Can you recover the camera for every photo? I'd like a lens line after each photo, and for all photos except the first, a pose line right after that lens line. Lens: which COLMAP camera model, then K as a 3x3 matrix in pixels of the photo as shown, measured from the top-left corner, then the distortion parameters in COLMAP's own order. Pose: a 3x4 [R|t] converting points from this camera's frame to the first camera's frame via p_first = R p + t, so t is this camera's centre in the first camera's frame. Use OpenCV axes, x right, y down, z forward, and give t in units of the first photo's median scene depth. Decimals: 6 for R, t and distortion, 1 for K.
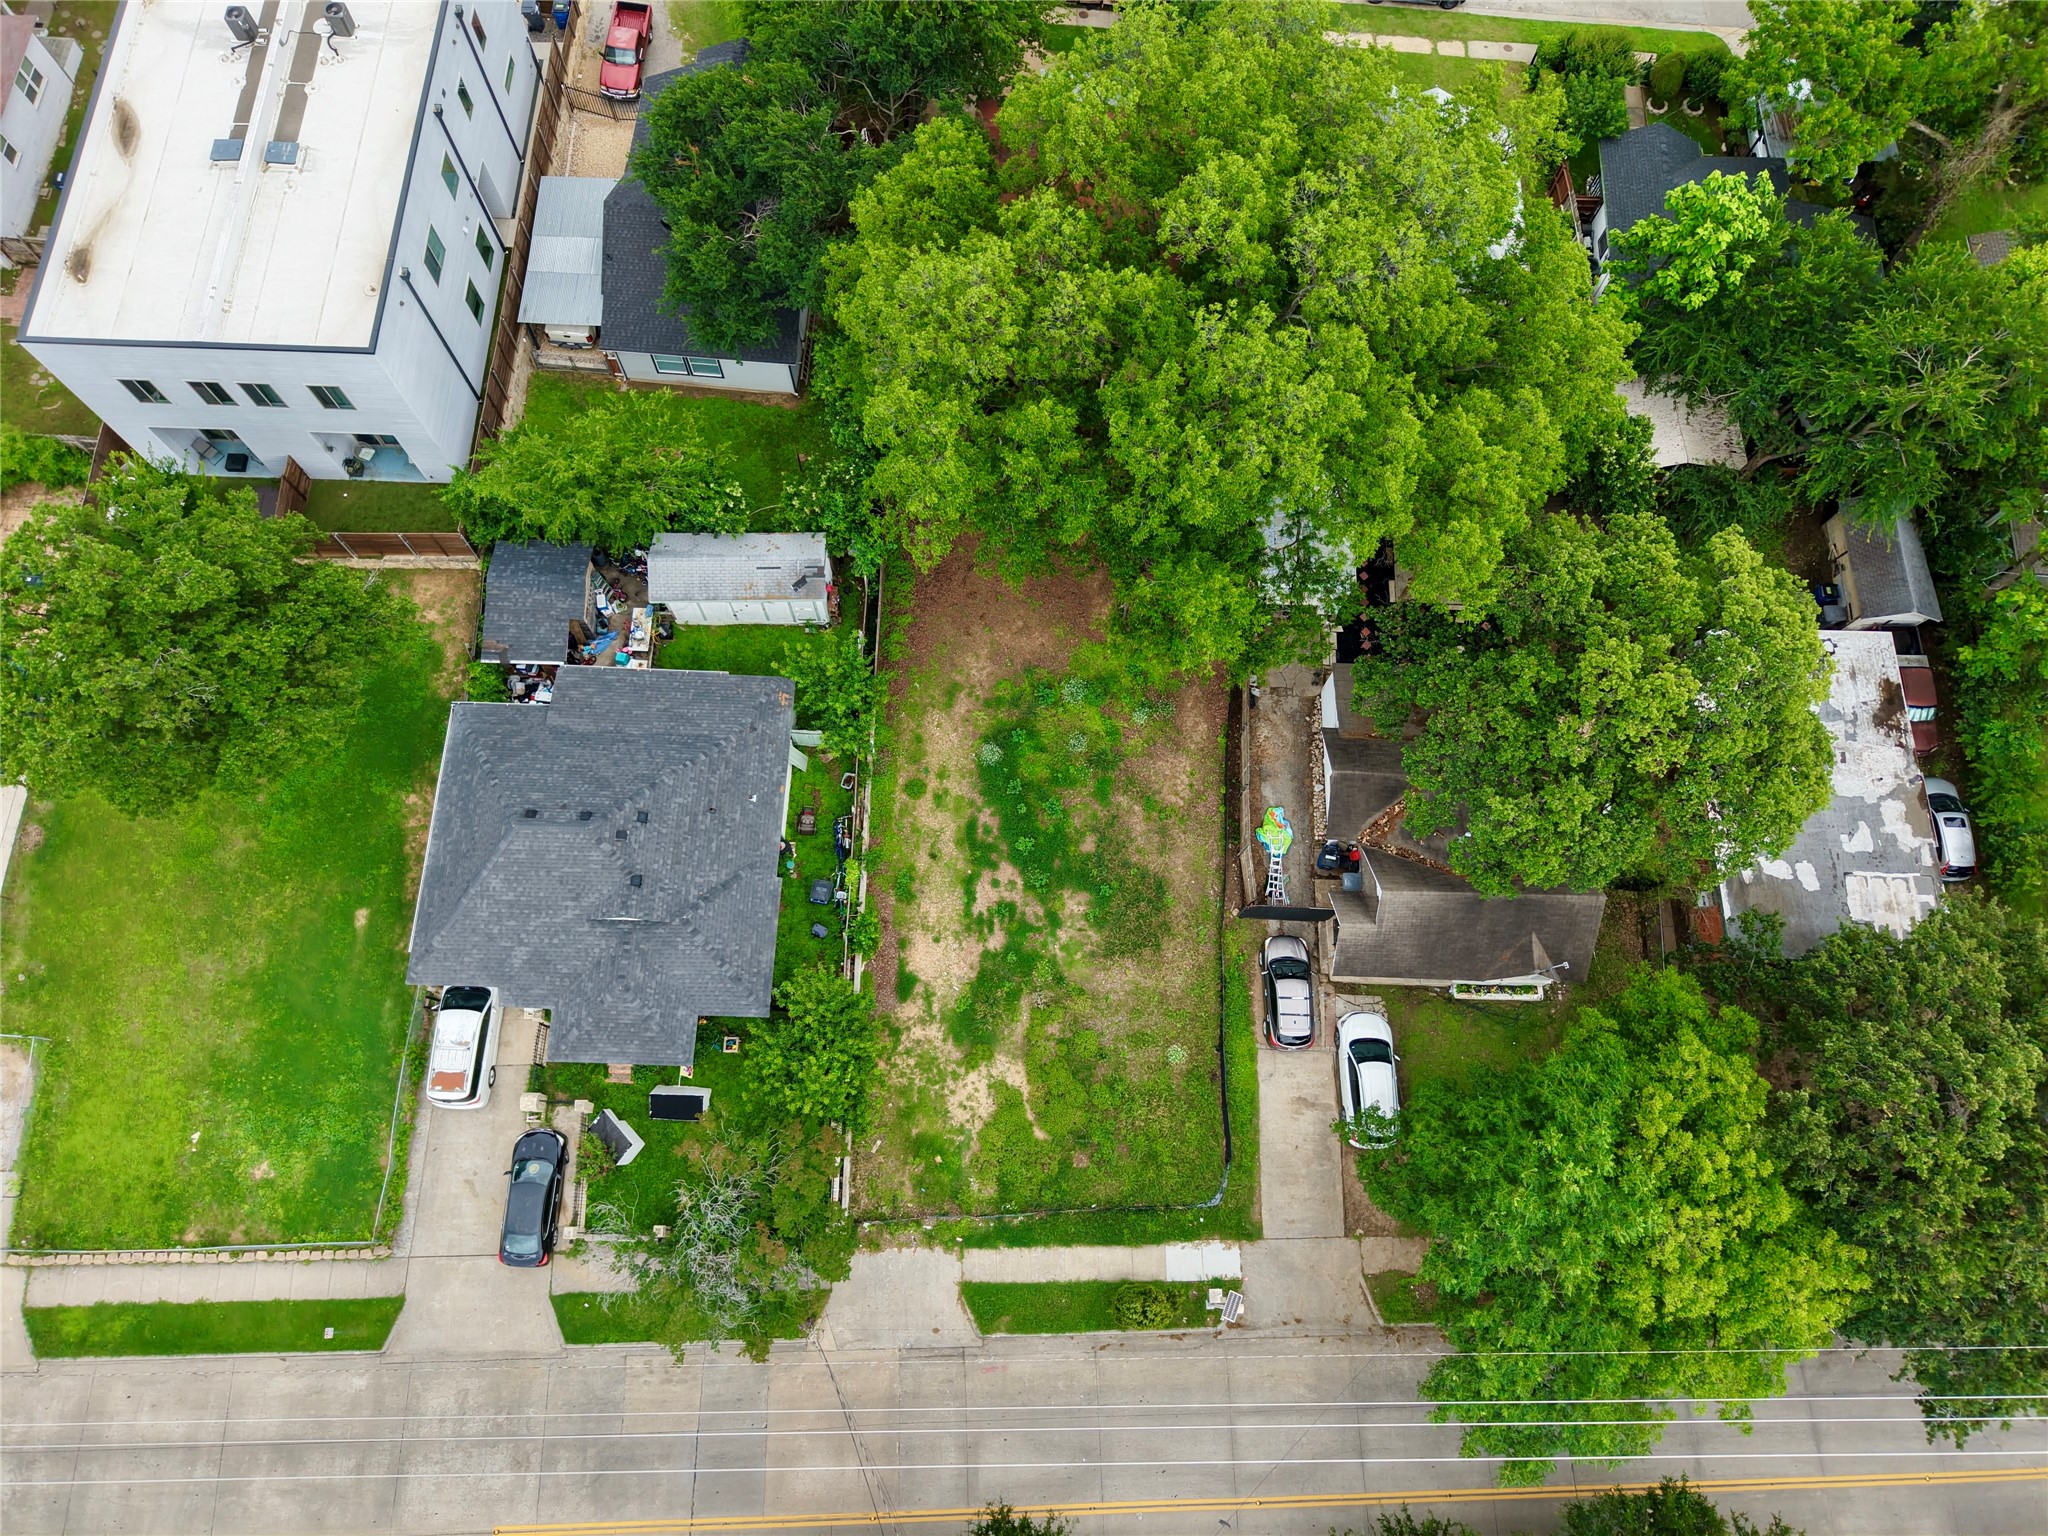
lens RADIAL K [[1372.3, 0, 1021.0], [0, 1372.3, 766.9], [0, 0, 1]] dist [0.006204, -0.004891]
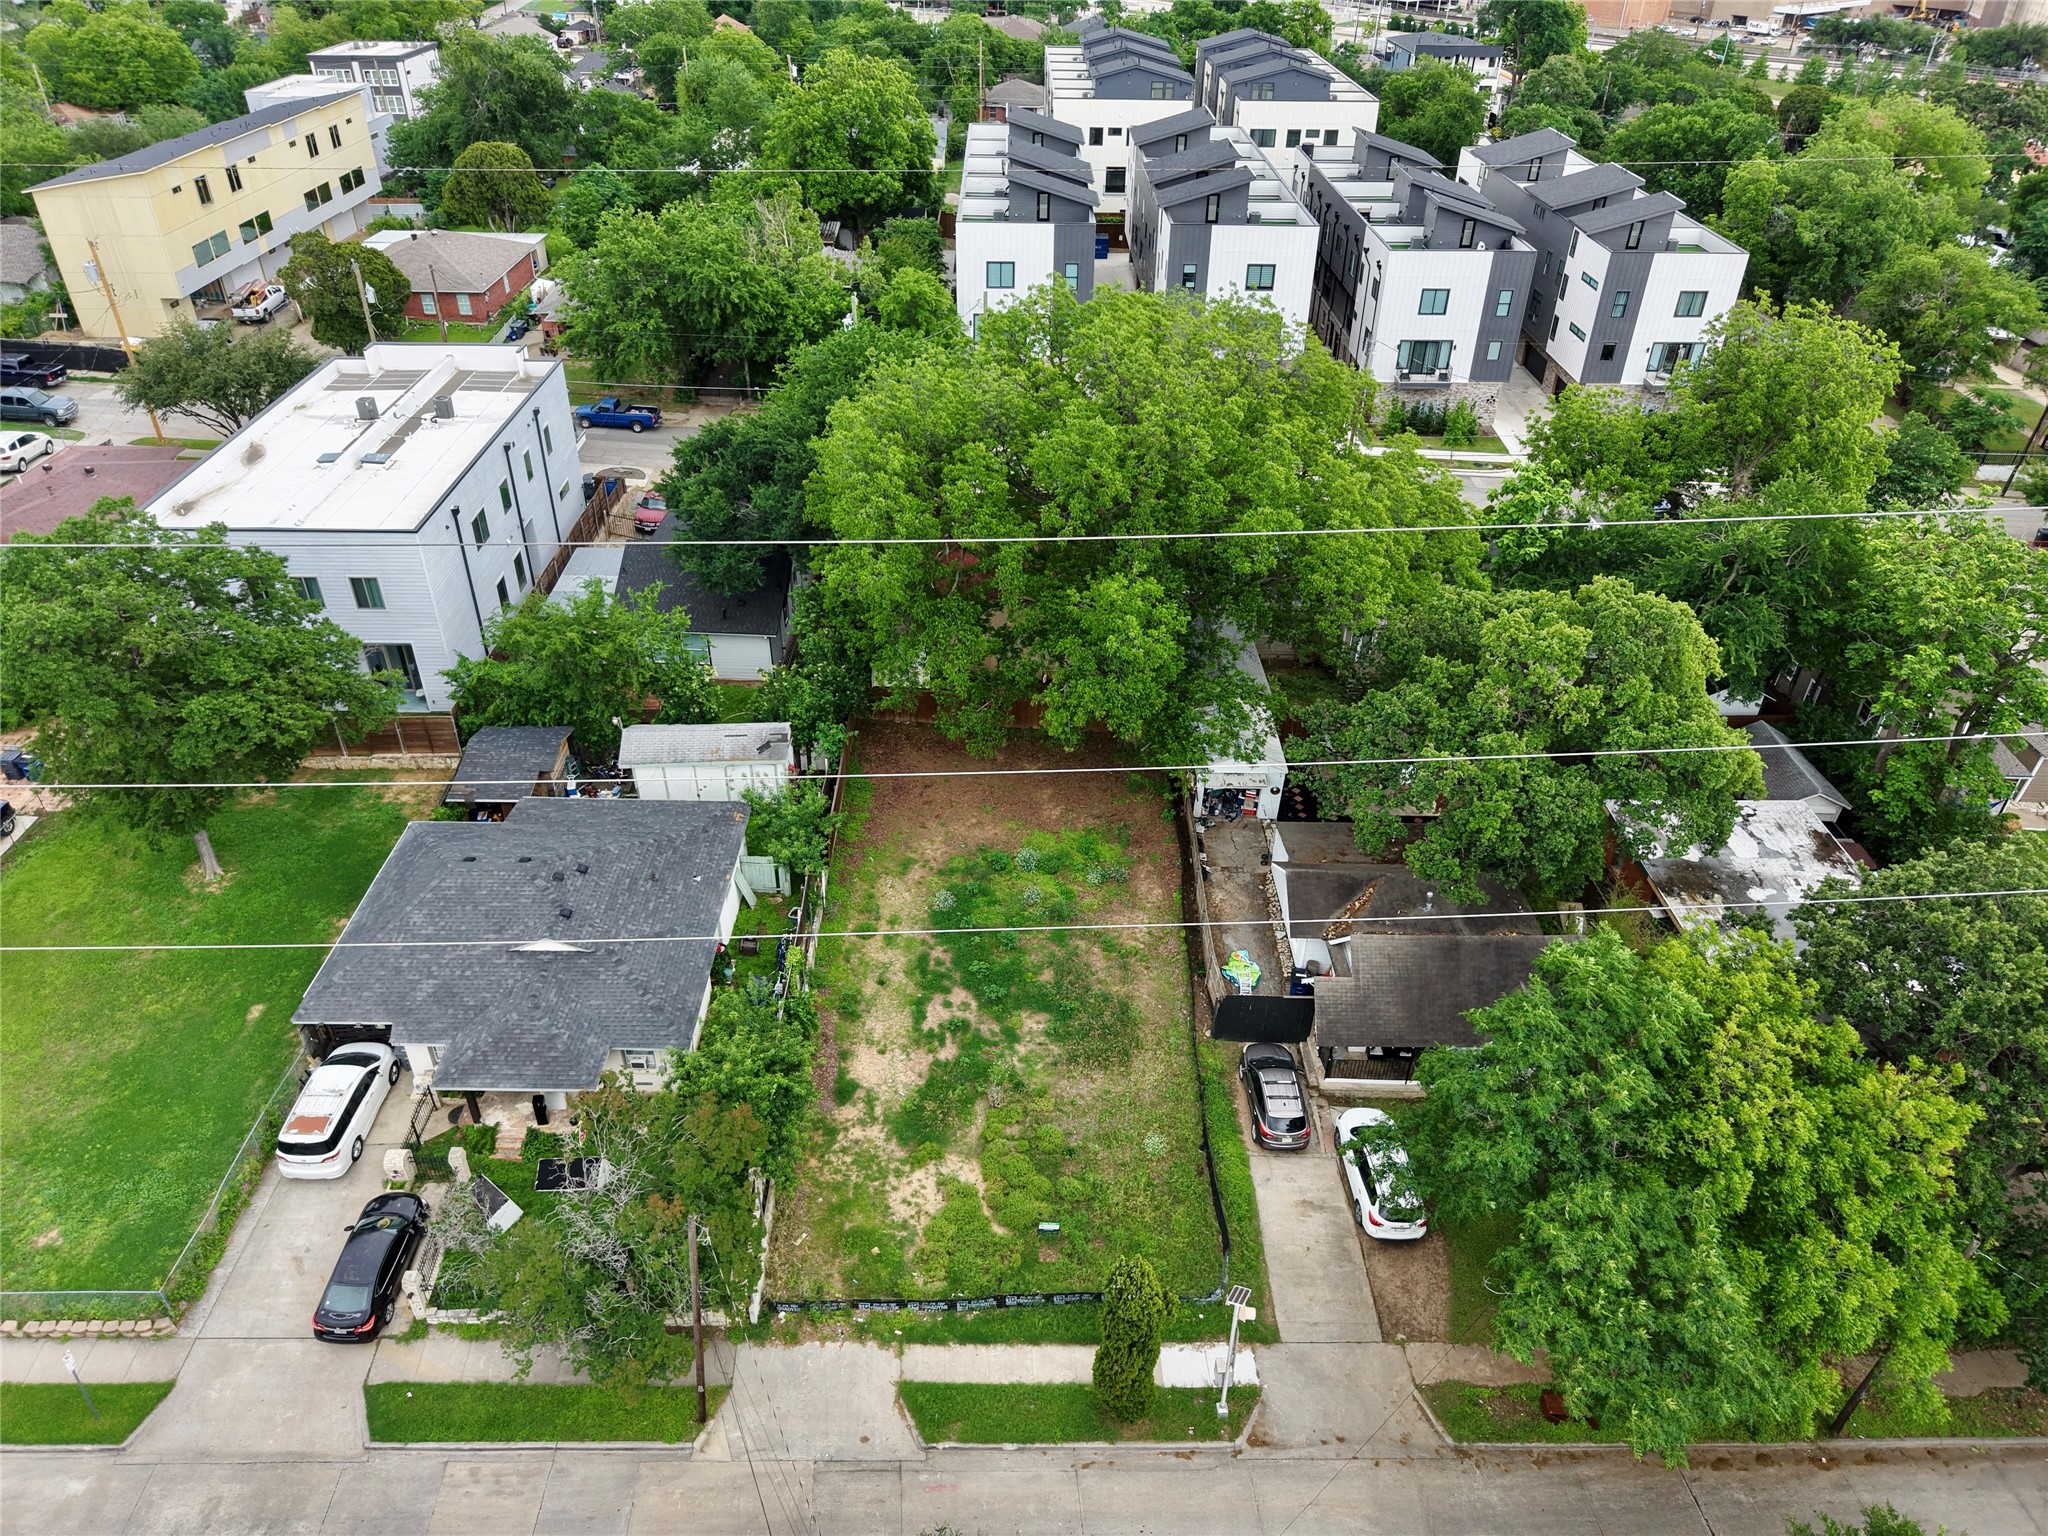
lens RADIAL K [[1372.3, 0, 1020.2], [0, 1372.3, 770.7], [0, 0, 1]] dist [0.006204, -0.004891]
pose [[0.999528, -0.023233, 0.020109, 0.016757], [0.030638, 0.803199, -0.594922, 0.542849], [-0.002329, 0.595257, 0.803532, 0.163029]]
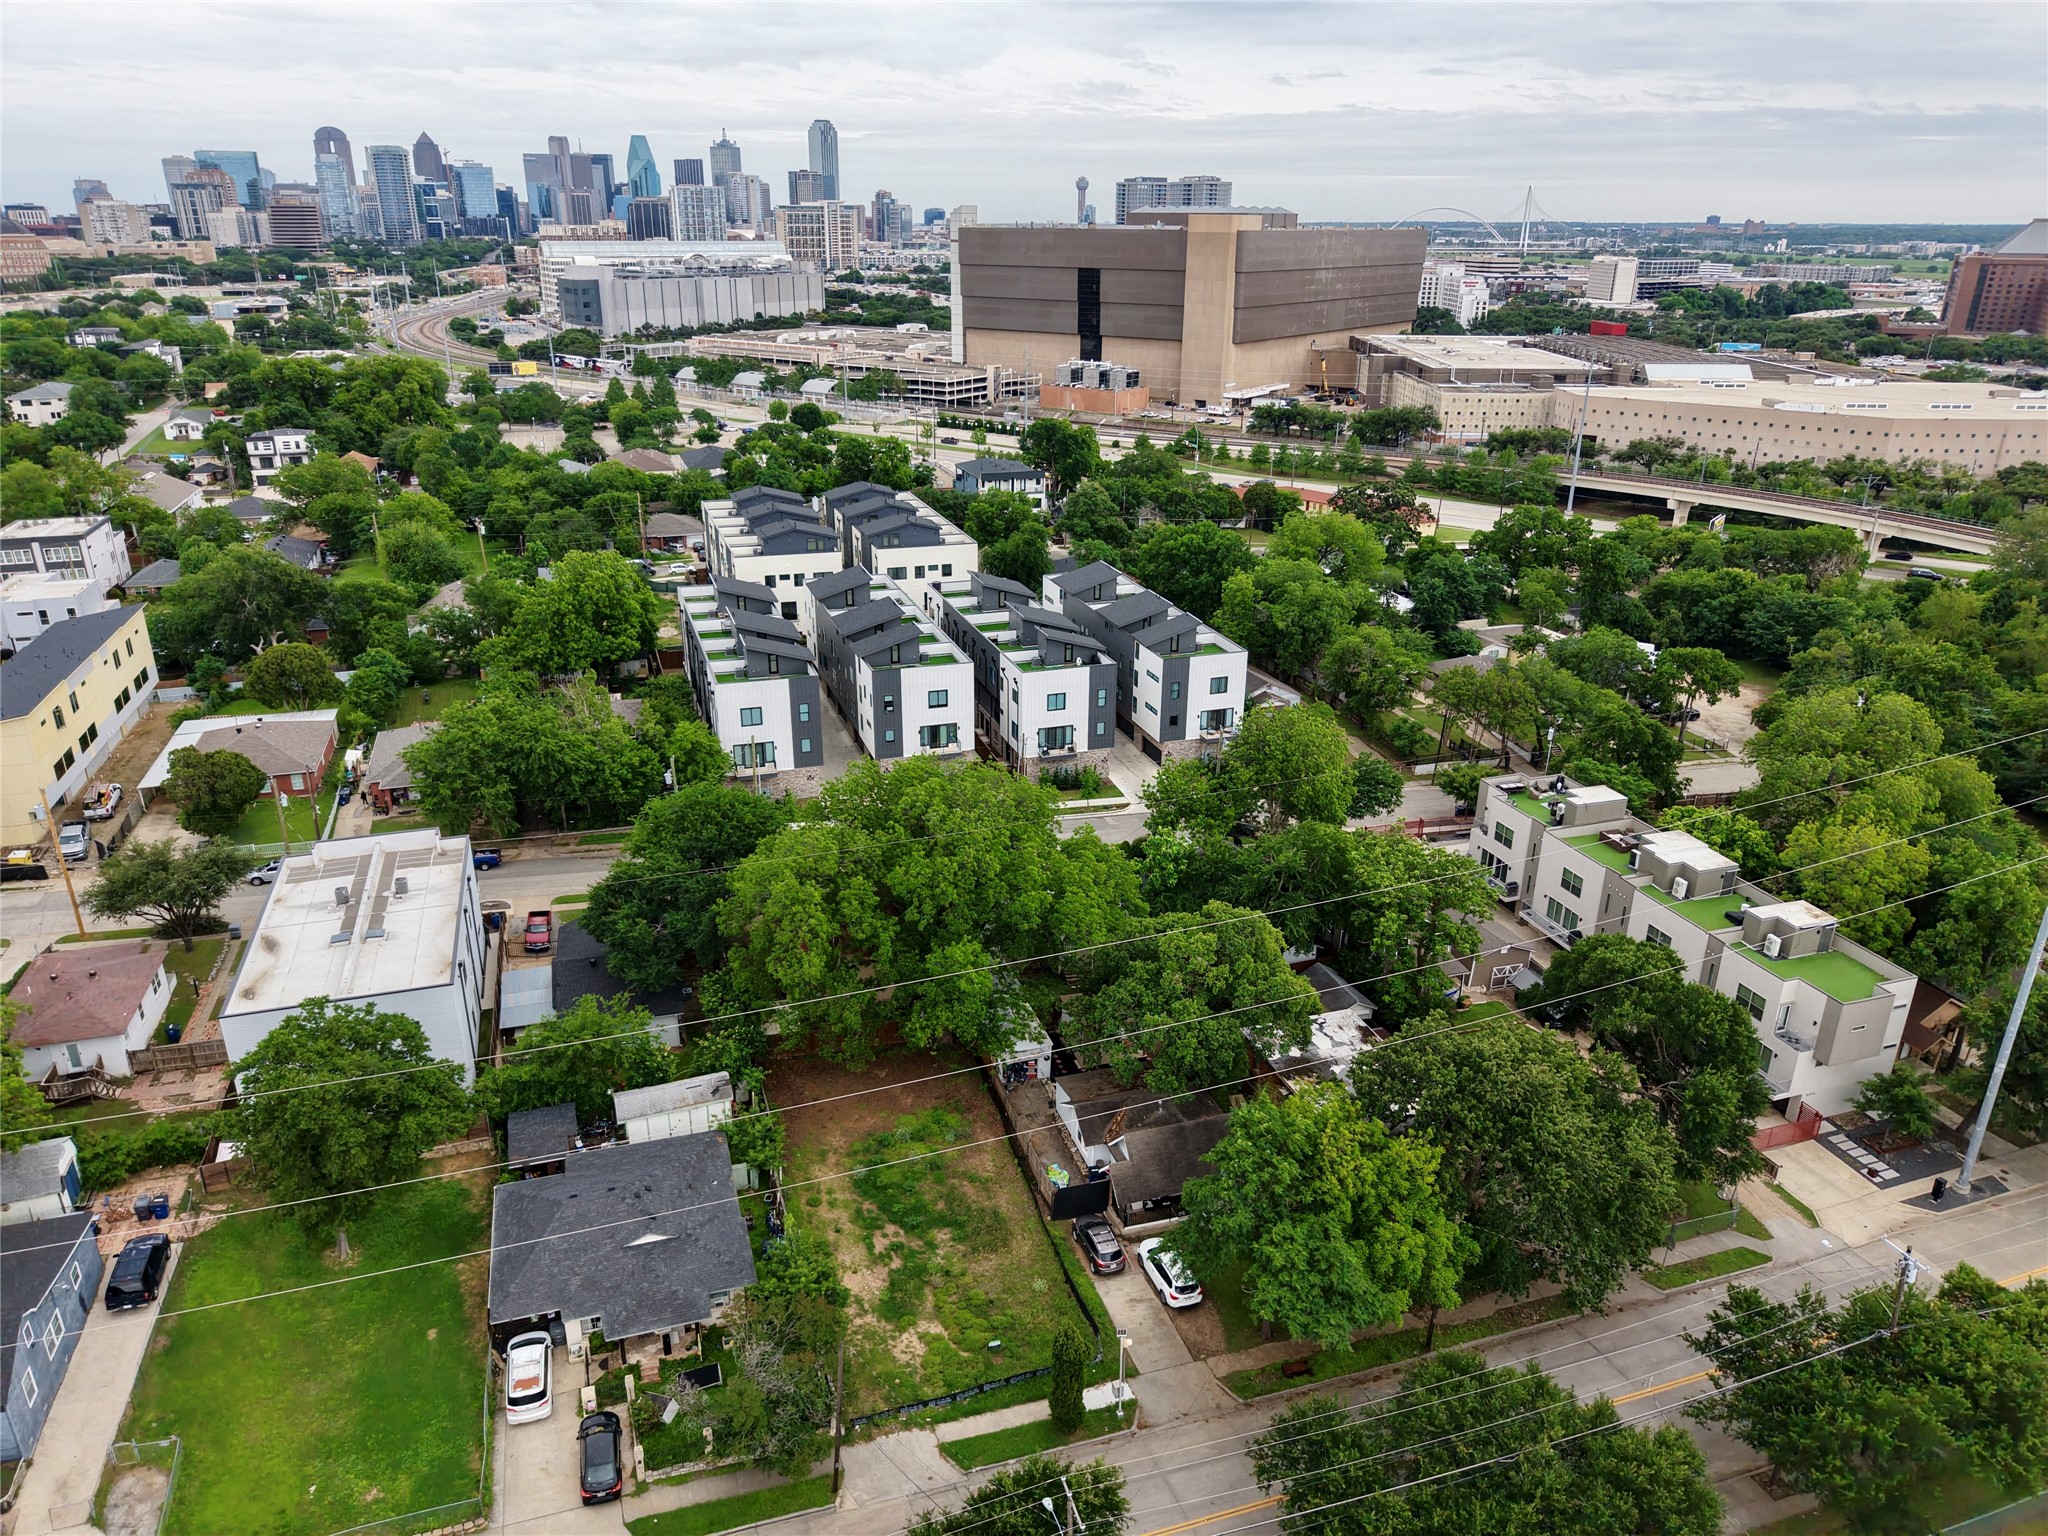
lens RADIAL K [[1372.3, 0, 1019.5], [0, 1372.3, 769.9], [0, 0, 1]] dist [0.006204, -0.004891]
pose [[0.942754, -0.135700, 0.304631, -0.273997], [0.318861, 0.634359, -0.704213, 0.885015], [-0.097684, 0.761035, 0.641314, -0.331827]]
